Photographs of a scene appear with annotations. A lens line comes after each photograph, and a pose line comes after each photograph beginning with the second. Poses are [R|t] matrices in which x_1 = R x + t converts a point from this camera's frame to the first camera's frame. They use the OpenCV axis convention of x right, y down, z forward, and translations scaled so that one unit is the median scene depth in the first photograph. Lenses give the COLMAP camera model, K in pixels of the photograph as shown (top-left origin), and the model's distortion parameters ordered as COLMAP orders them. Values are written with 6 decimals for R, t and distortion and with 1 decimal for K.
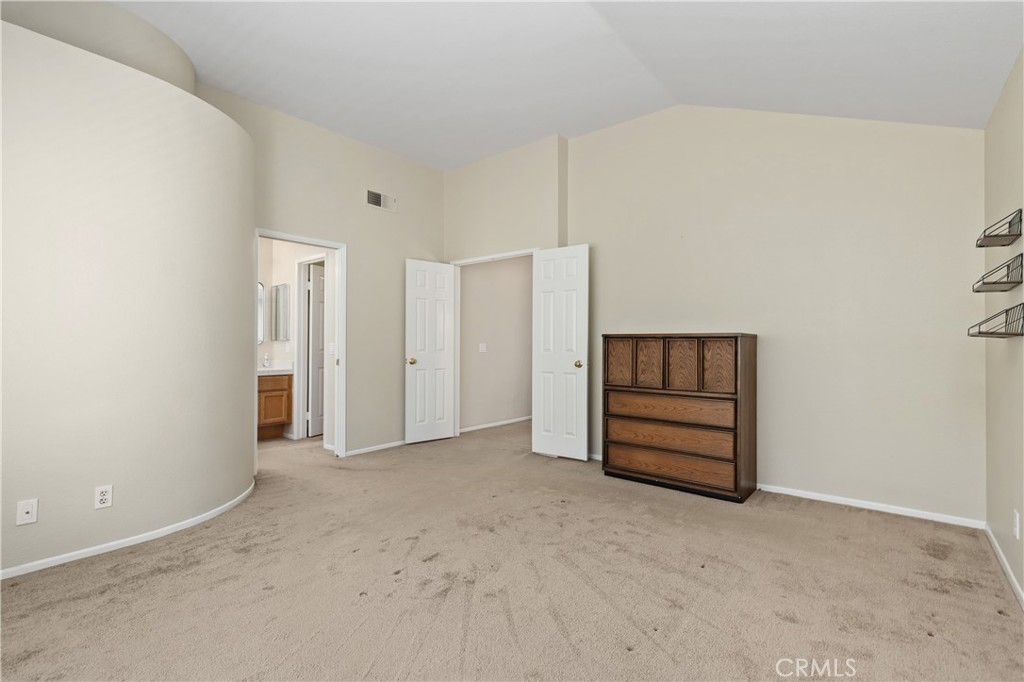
lens RADIAL K [[466.4, 0, 511.5], [0, 466.4, 342.5], [0, 0, 1]] dist [0.007655, -0.001817]
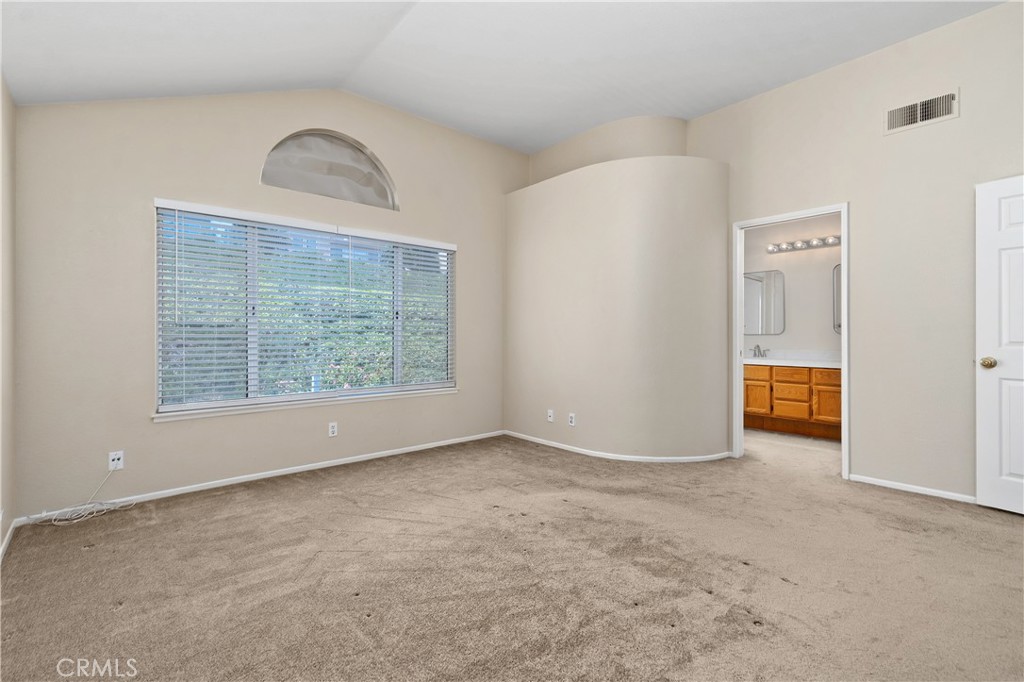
lens RADIAL K [[466.4, 0, 511.4], [0, 466.4, 337.7], [0, 0, 1]] dist [0.007655, -0.001817]
pose [[-0.173015, 0.003750, -0.984912, 0.470151], [0.006029, 0.999978, 0.002749, 0.005014], [0.984901, -0.005463, -0.173034, 0.557724]]
